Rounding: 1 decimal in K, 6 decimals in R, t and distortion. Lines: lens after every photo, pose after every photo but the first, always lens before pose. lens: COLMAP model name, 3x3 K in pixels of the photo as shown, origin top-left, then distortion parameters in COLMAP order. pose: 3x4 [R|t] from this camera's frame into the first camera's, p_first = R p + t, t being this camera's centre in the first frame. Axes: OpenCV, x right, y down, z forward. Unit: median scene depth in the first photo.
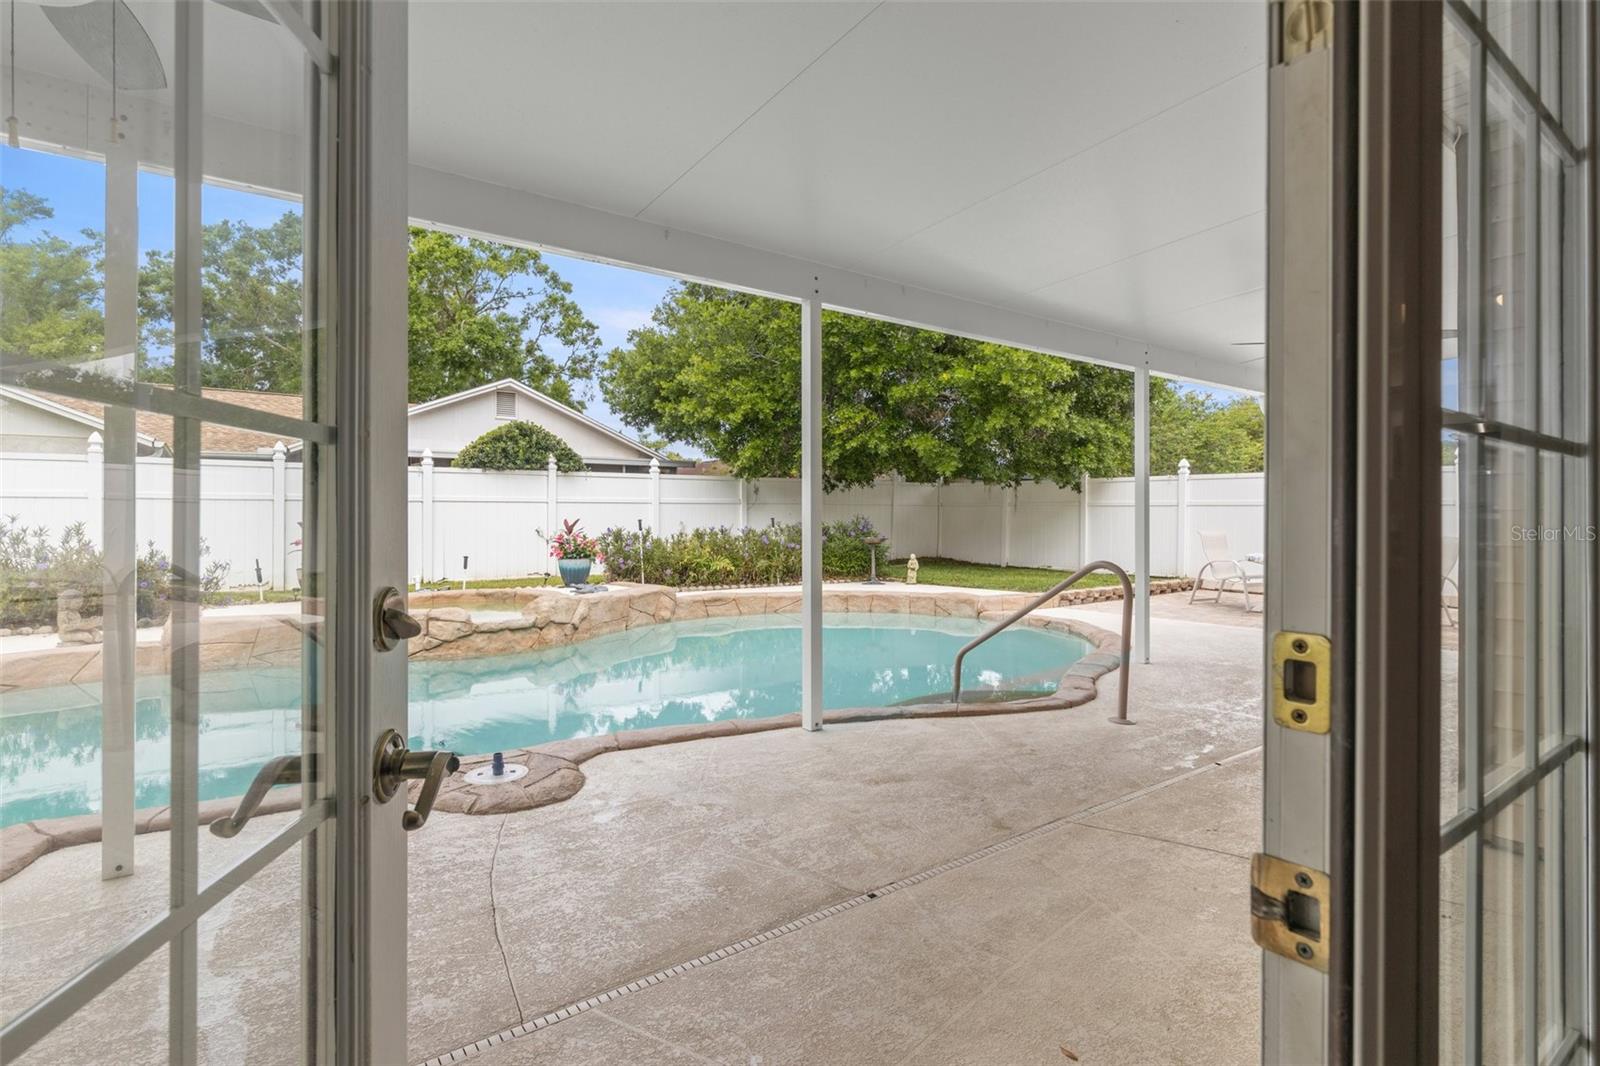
lens RADIAL K [[779.9, 0, 810.8], [0, 779.9, 517.8], [0, 0, 1]] dist [-0.000537, 0.000064]
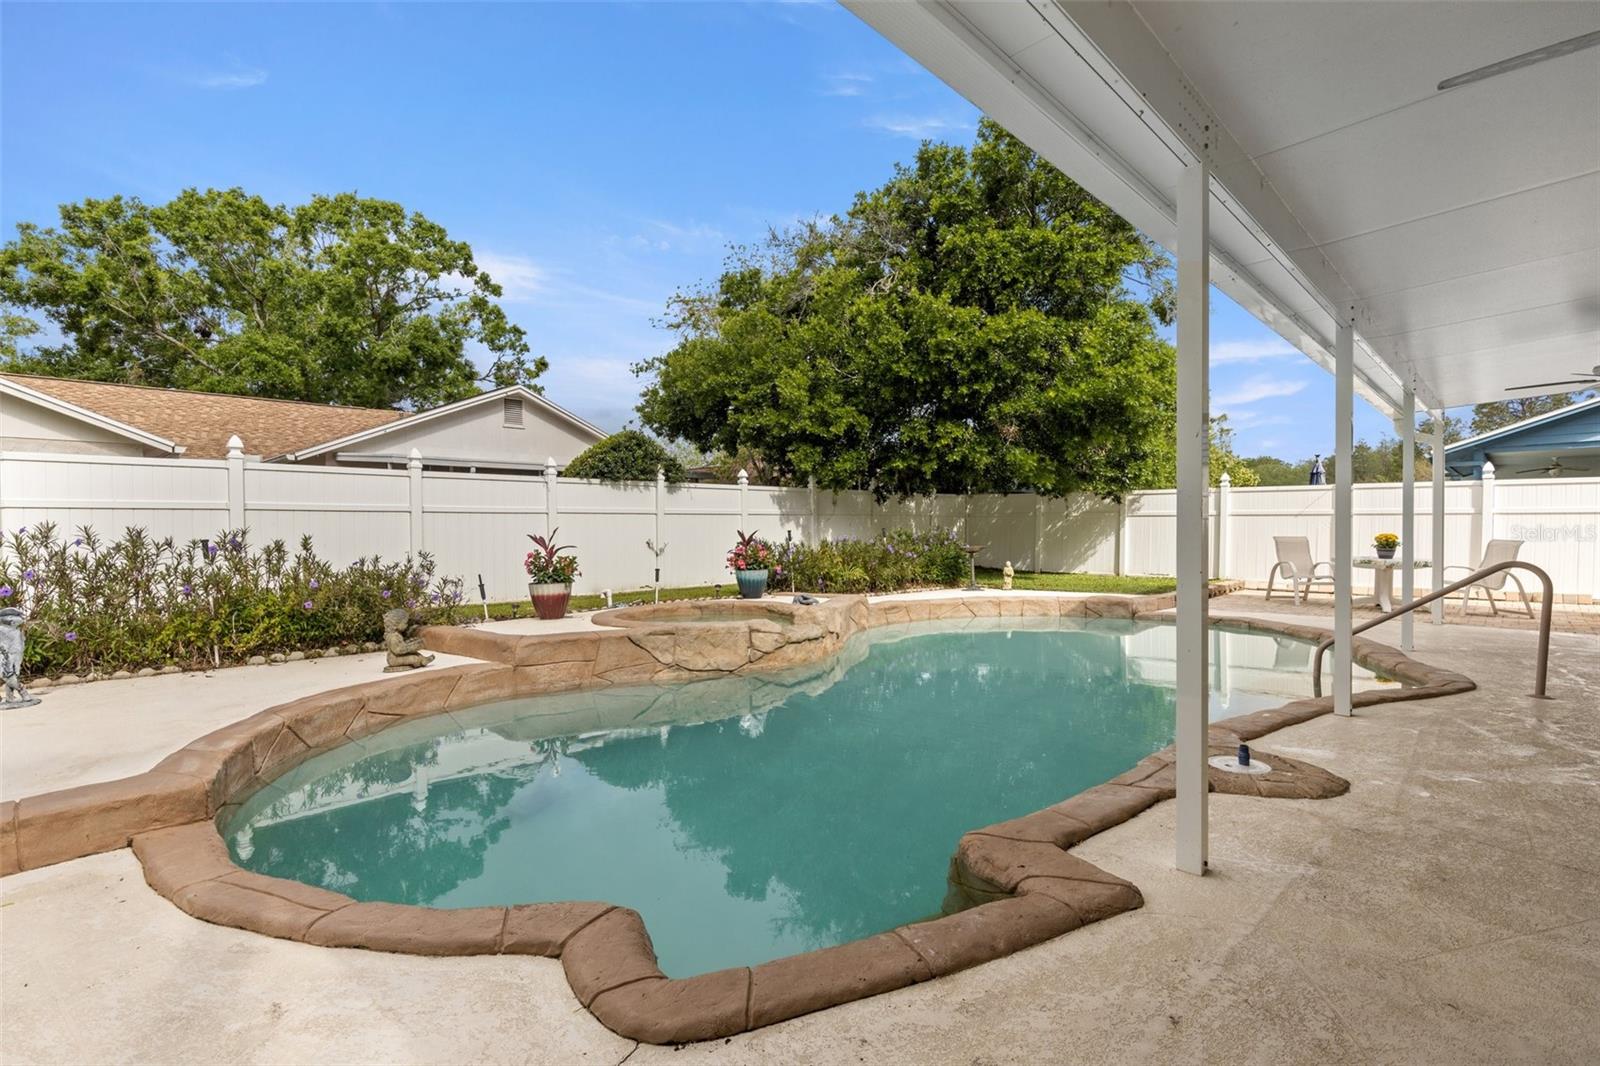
lens RADIAL K [[763.8, 0, 798.9], [0, 763.8, 545.2], [0, 0, 1]] dist [0.001920, 0.000111]
pose [[0.985964, -0.009309, 0.166697, -0.324405], [0.005914, 0.999765, 0.020847, 0.000752], [-0.166852, -0.019568, 0.985788, 0.021029]]
